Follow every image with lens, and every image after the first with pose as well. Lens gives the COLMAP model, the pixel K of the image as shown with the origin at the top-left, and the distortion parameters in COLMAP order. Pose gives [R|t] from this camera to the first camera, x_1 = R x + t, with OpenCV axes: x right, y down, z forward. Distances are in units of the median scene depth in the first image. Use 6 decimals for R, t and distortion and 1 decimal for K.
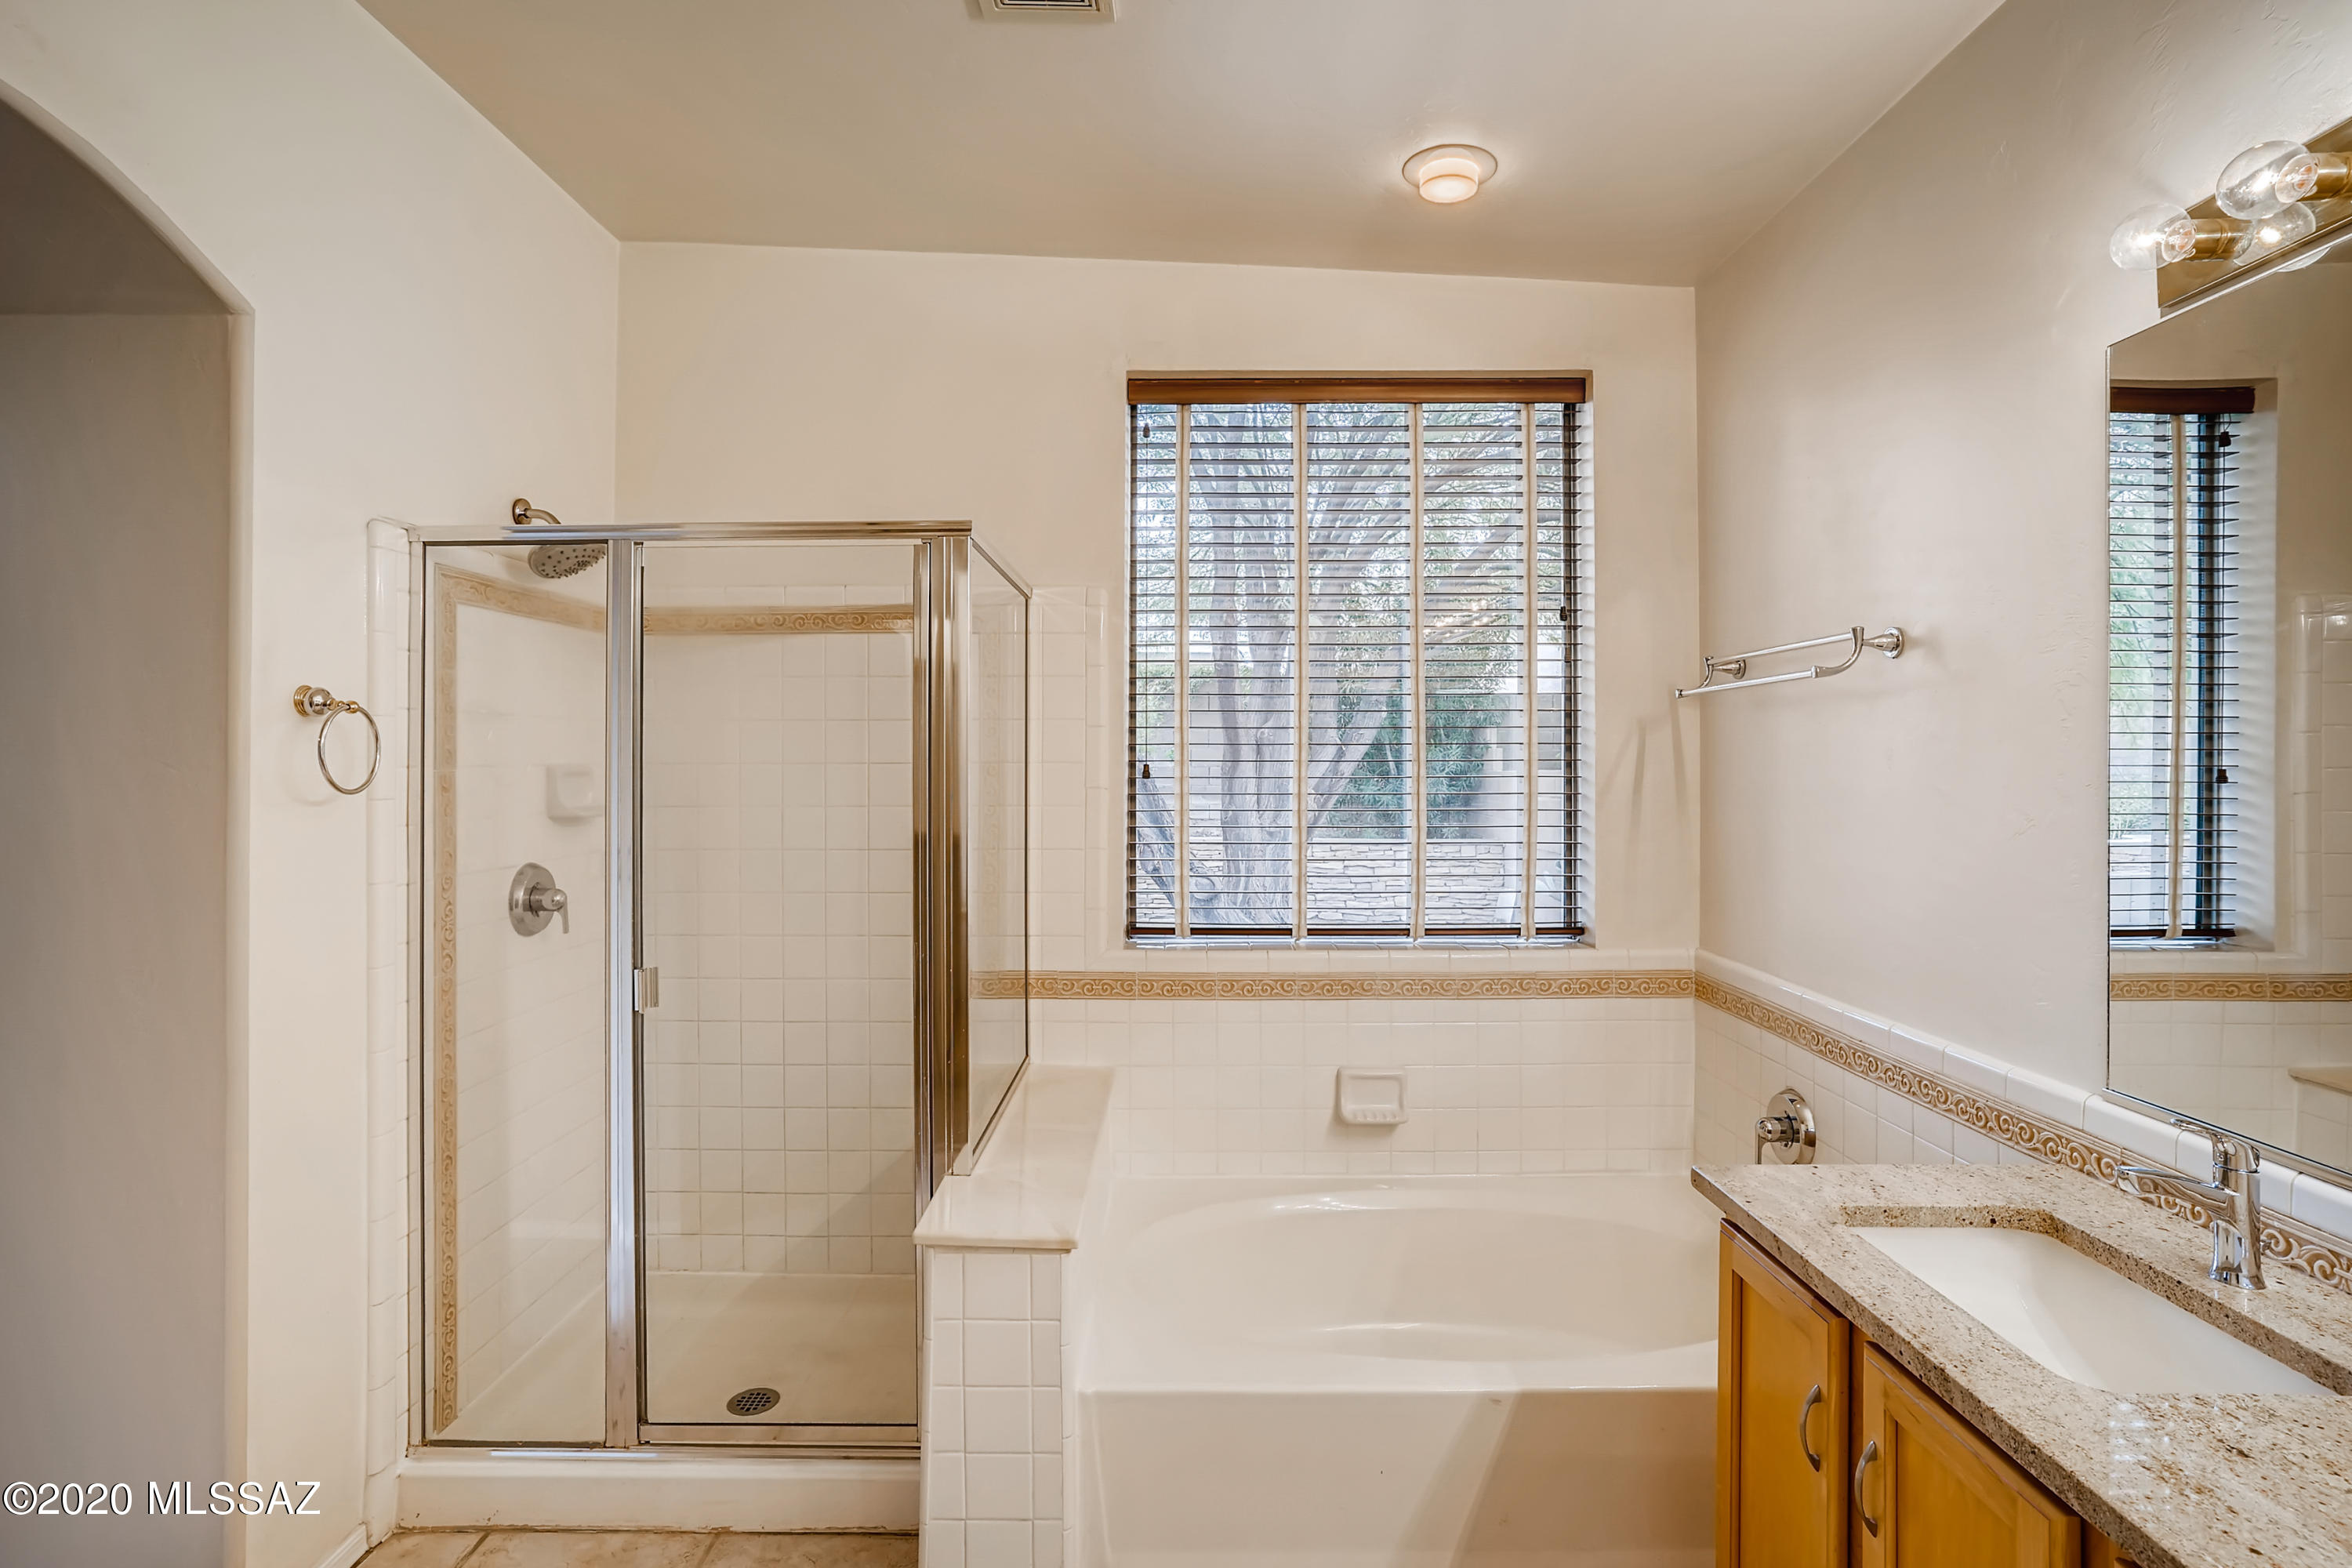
lens RADIAL K [[1141.3, 0, 1177.7], [0, 1141.3, 764.8], [0, 0, 1]] dist [-0.042358, 0.019909]
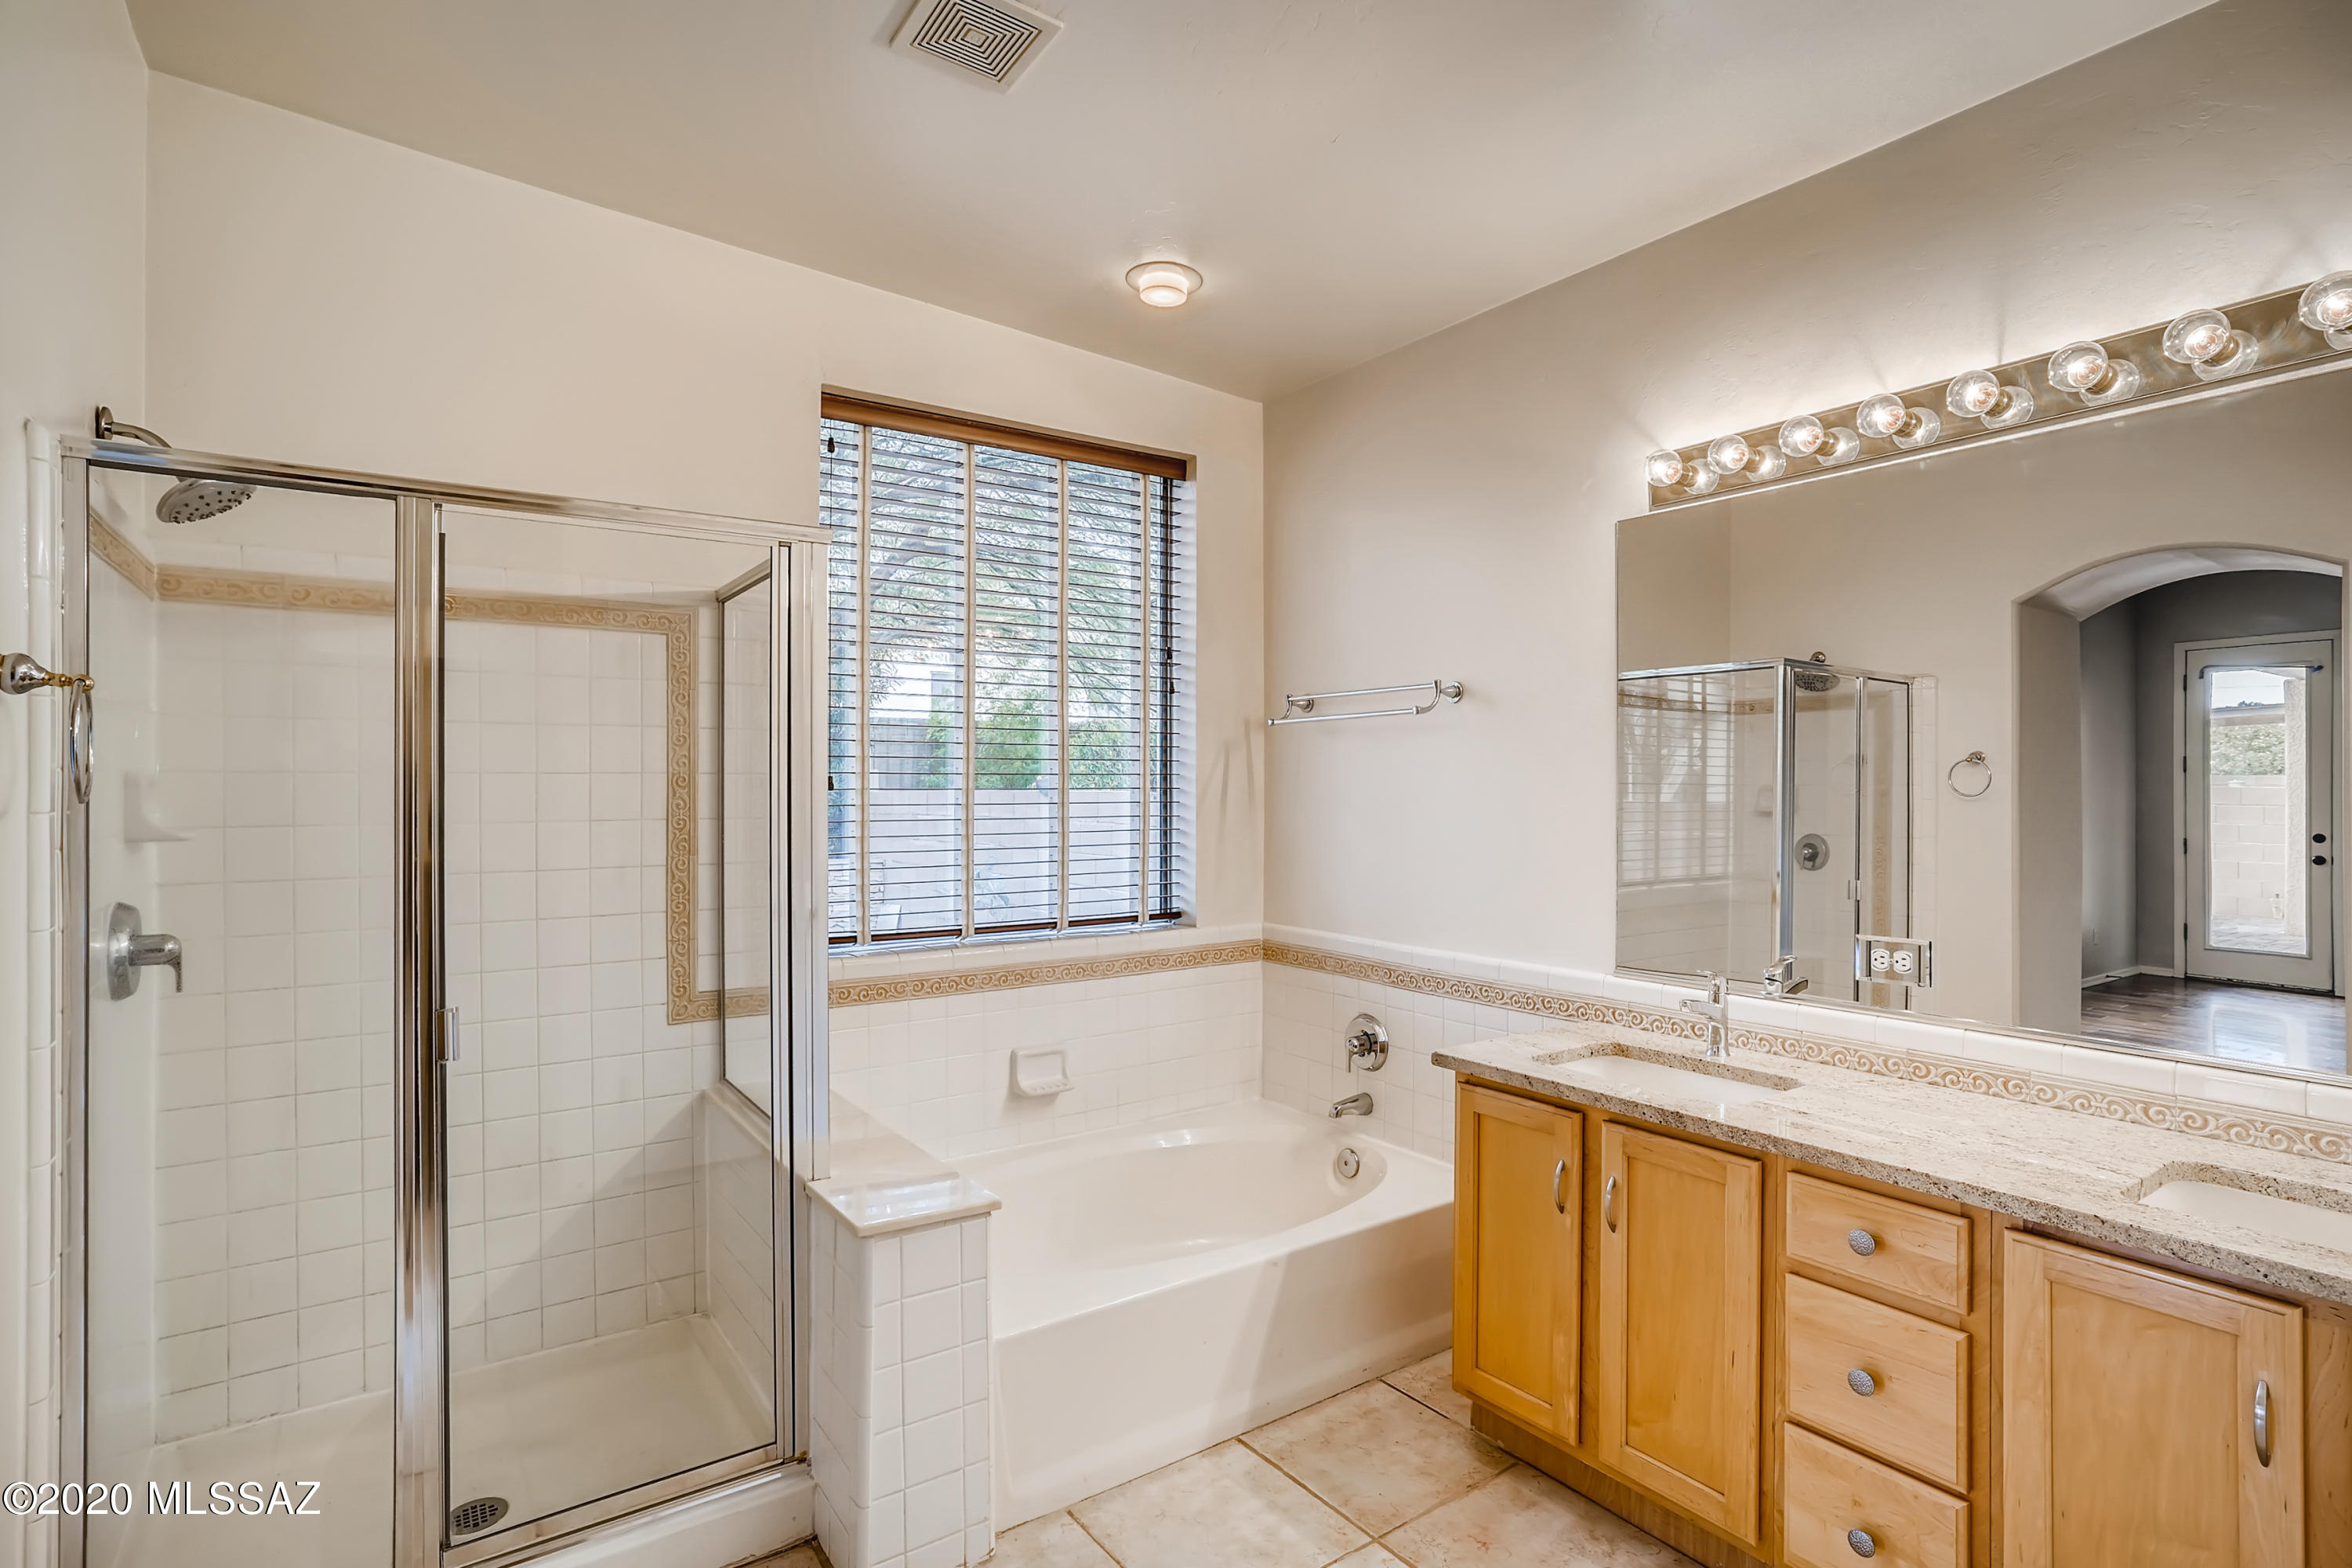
lens RADIAL K [[1141.3, 0, 1188.1], [0, 1141.3, 794.2], [0, 0, 1]] dist [-0.042358, 0.019909]
pose [[0.817092, -0.004030, 0.576493, -0.358751], [0.000227, 0.999978, 0.006669, 0.009652], [-0.576507, -0.005318, 0.817075, -0.004493]]
